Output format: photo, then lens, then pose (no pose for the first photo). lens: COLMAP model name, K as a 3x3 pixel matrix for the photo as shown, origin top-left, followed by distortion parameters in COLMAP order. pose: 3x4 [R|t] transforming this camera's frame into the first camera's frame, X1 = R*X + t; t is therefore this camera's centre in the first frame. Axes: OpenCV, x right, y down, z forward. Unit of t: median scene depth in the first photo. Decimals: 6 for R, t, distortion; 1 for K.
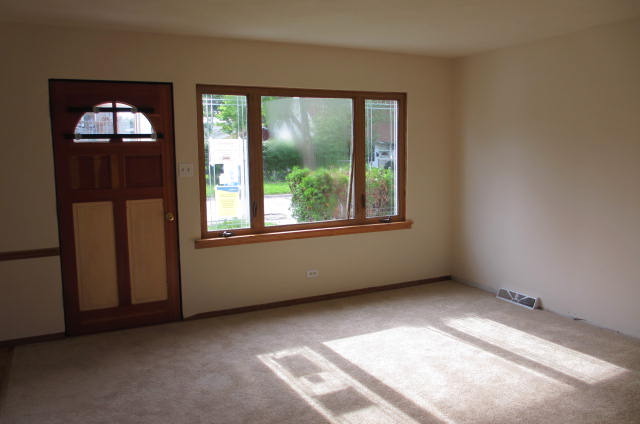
lens RADIAL K [[544.6, 0, 319.6], [0, 544.6, 211.0], [0, 0, 1]] dist [-0.062352, 0.028415]
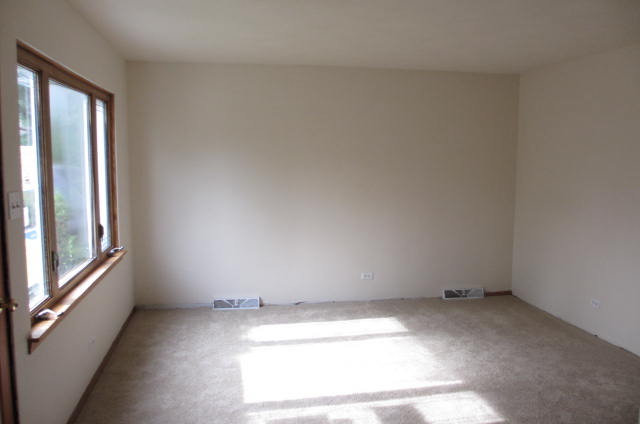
lens RADIAL K [[544.6, 0, 320.4], [0, 544.6, 211.7], [0, 0, 1]] dist [-0.062352, 0.028415]
pose [[0.286537, -0.091781, 0.953663, -0.645423], [0.111082, 0.991870, 0.062083, -0.070747], [-0.951608, 0.088146, 0.294402, 0.578598]]
